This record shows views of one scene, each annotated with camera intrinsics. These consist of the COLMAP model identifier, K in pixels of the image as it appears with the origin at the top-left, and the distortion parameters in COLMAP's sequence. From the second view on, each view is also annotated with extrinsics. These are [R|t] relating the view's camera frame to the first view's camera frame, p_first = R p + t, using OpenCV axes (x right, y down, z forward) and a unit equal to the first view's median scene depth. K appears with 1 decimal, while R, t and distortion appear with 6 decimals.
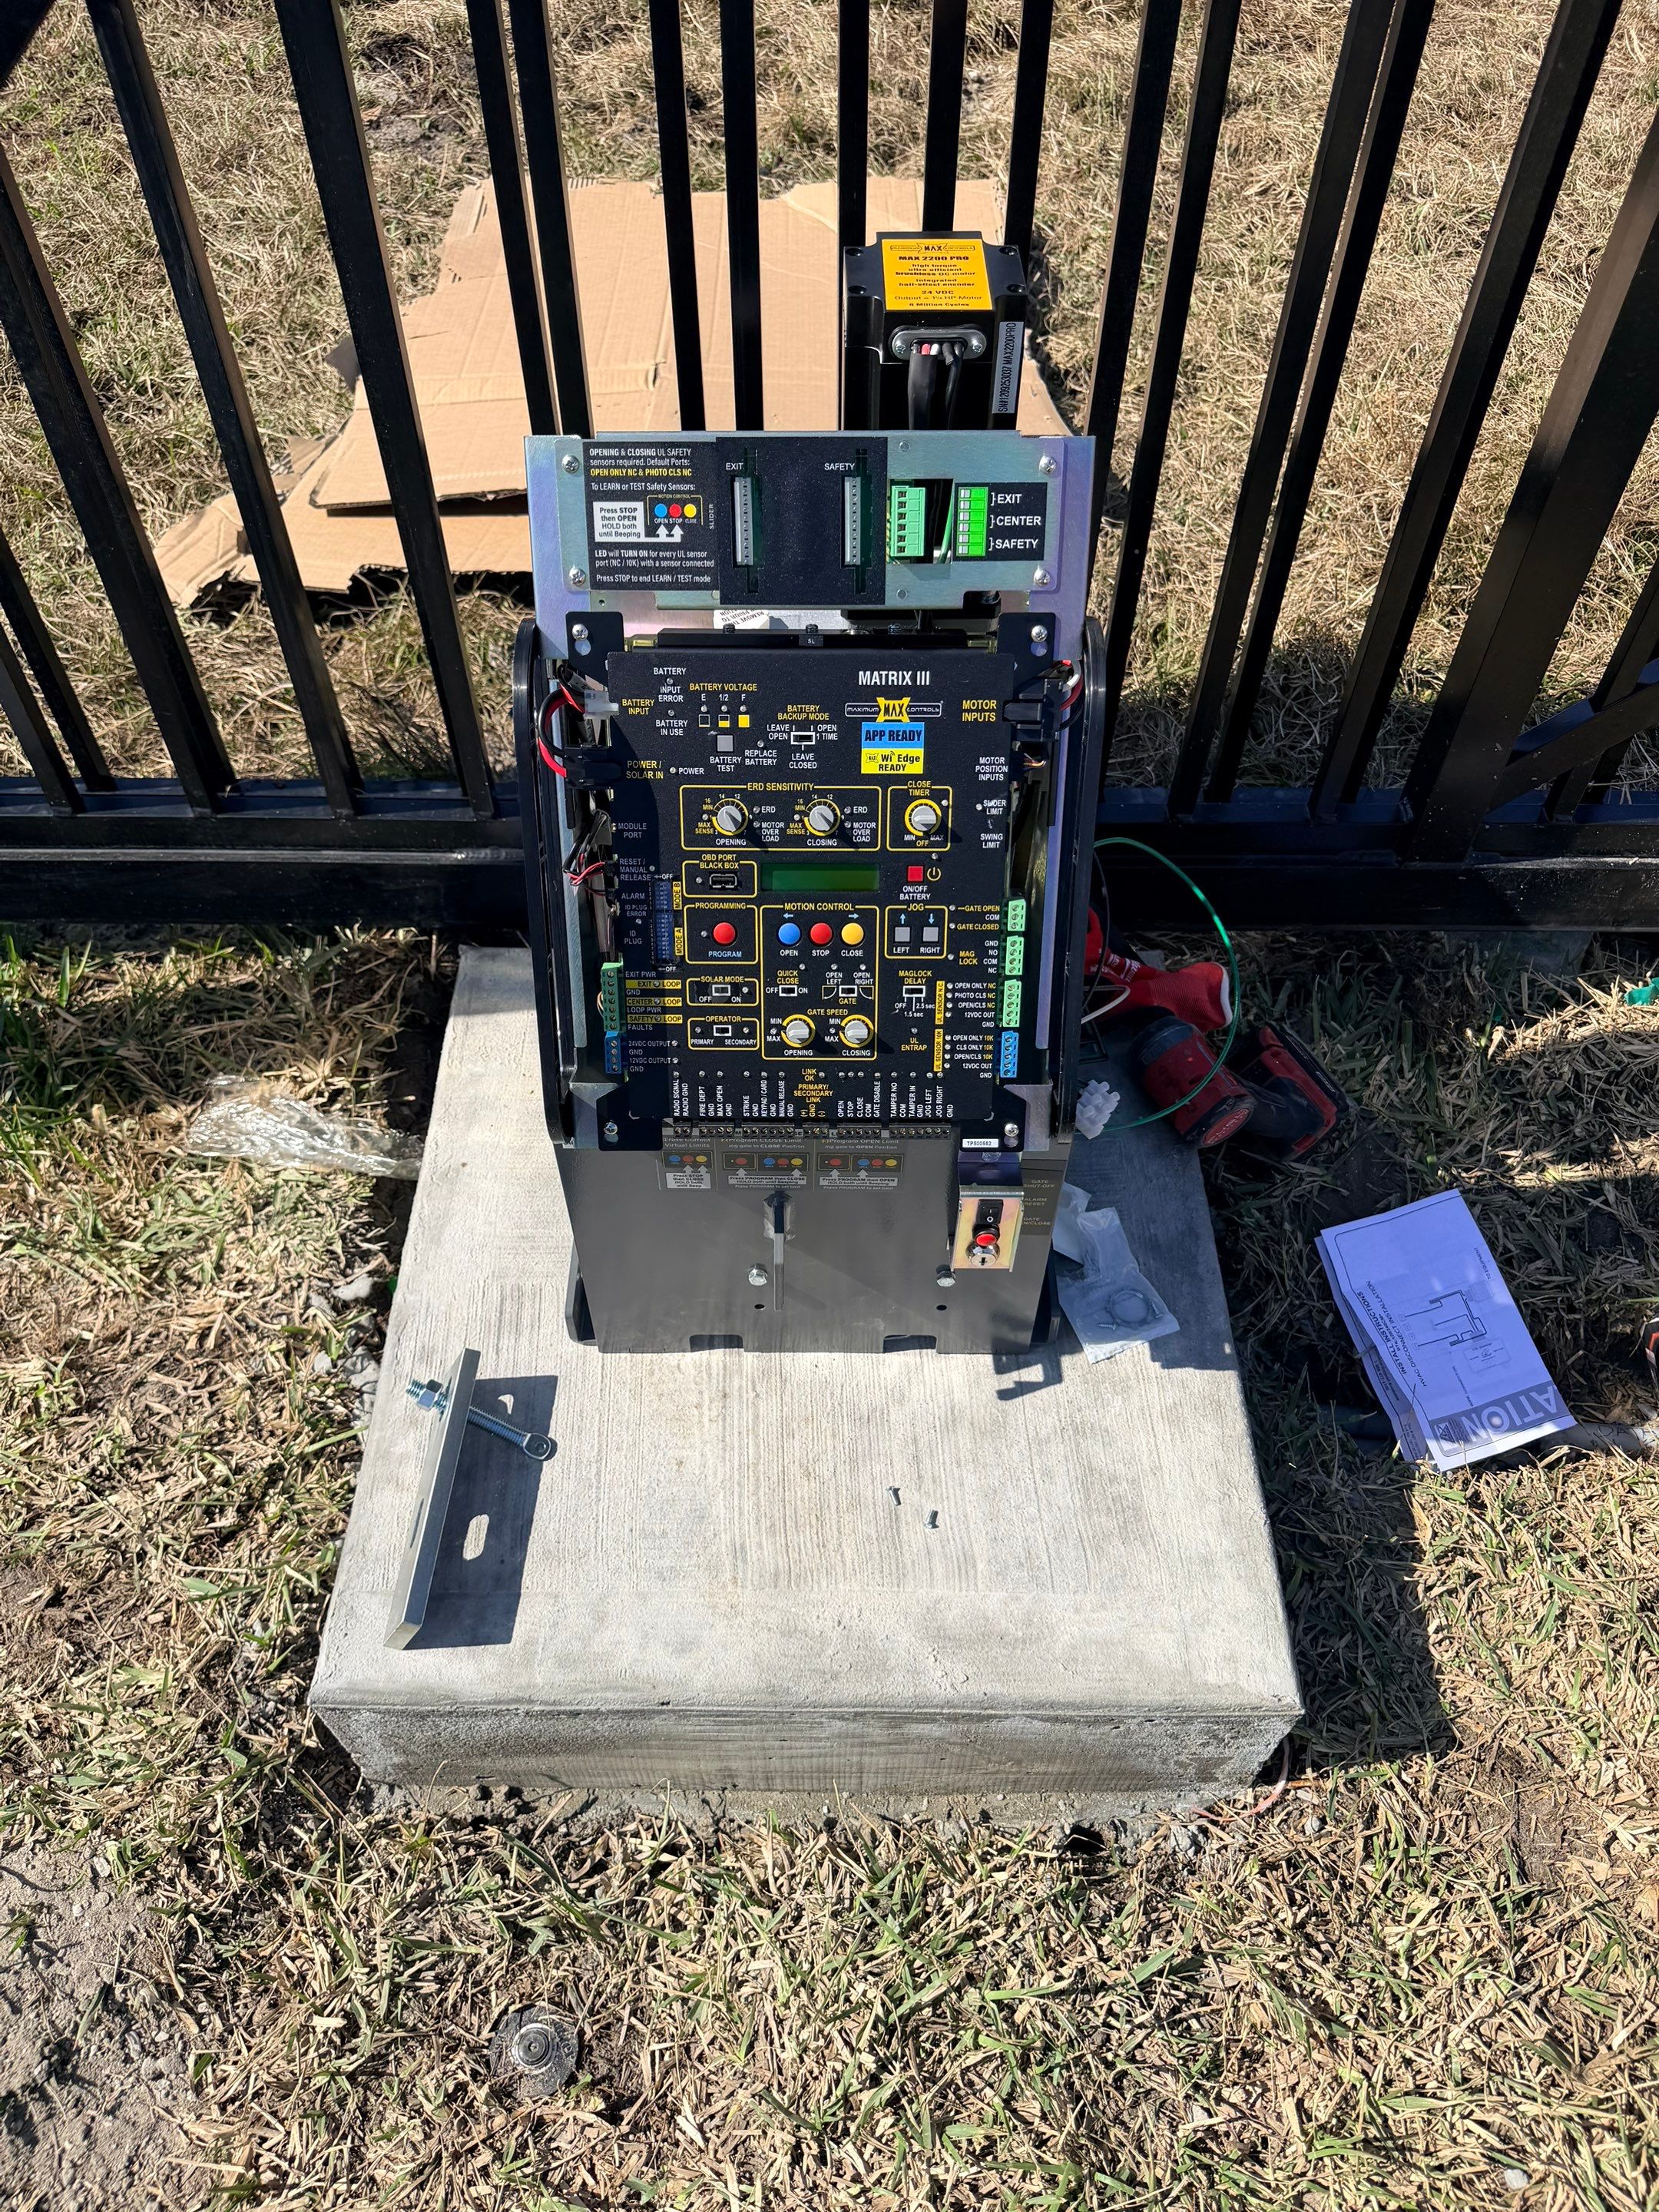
lens RADIAL K [[1596.1, 0, 814.3], [0, 1596.1, 1108.7], [0, 0, 1]] dist [0.027484, -0.021157]
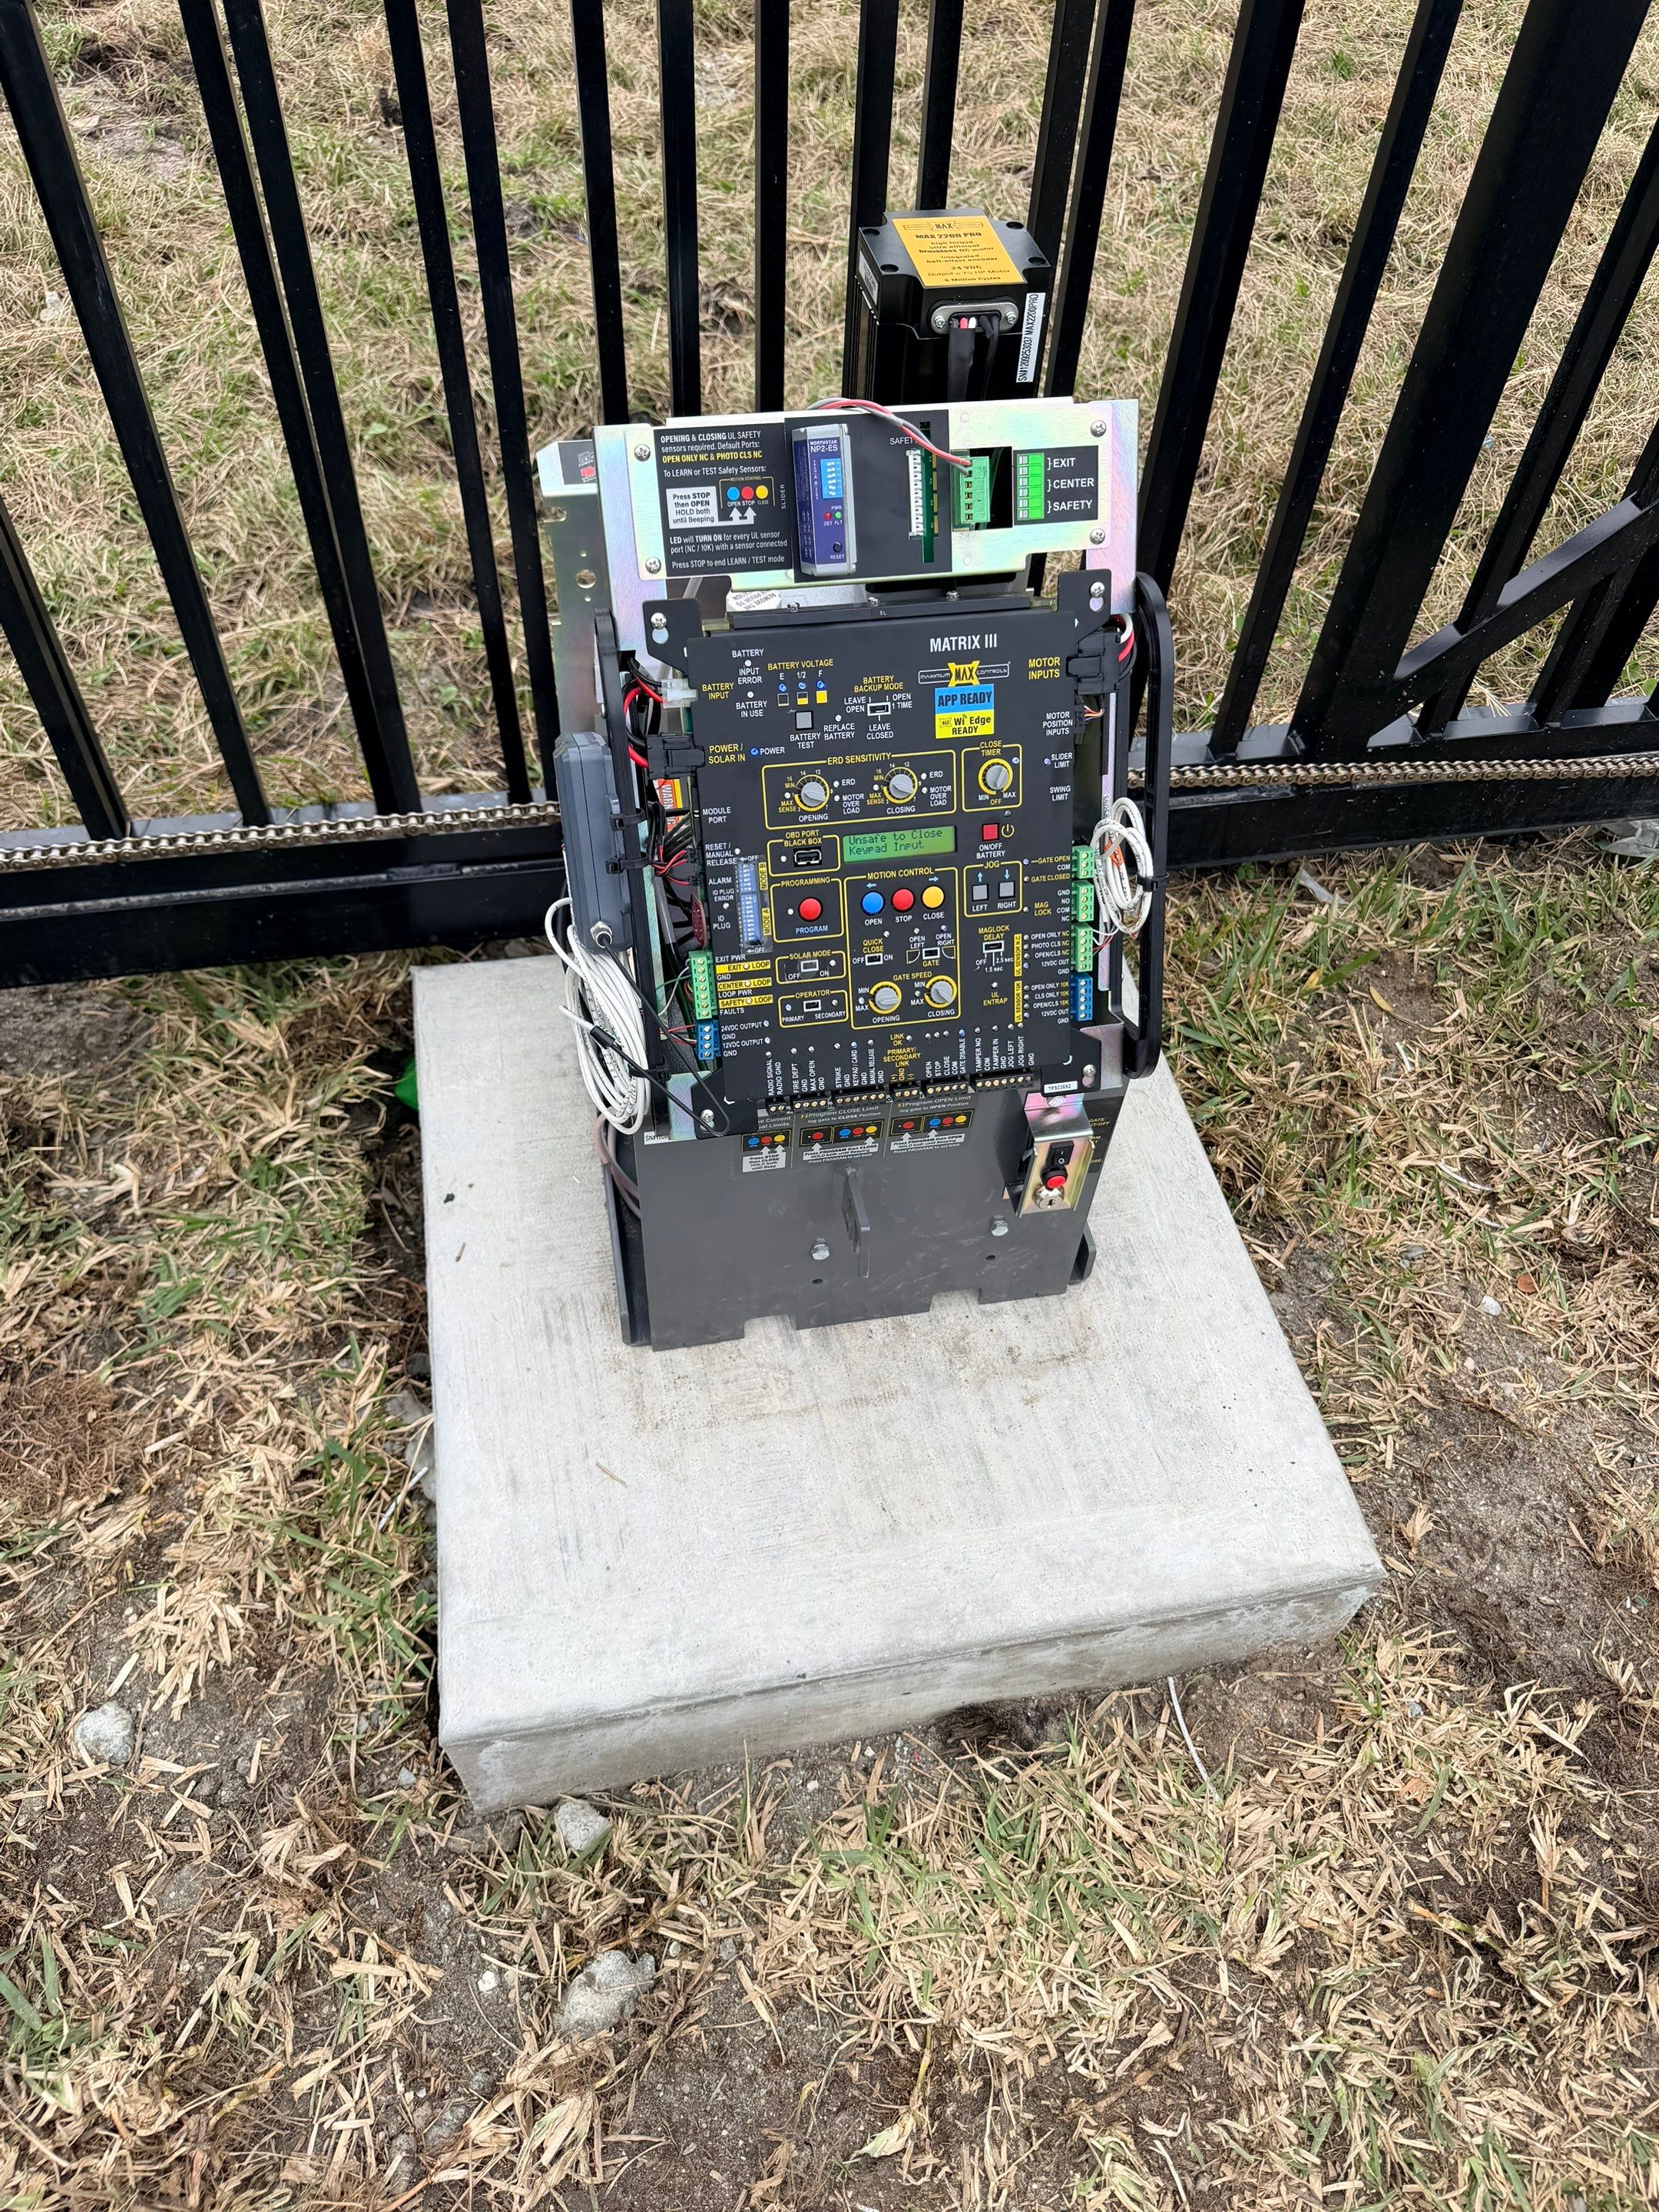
lens RADIAL K [[1596.1, 0, 839.9], [0, 1596.1, 1125.4], [0, 0, 1]] dist [0.027484, -0.021157]
pose [[0.980196, -0.122041, 0.155952, -0.214393], [0.120917, 0.992522, 0.016711, 0.012402], [-0.156826, 0.002477, 0.987623, -0.007885]]
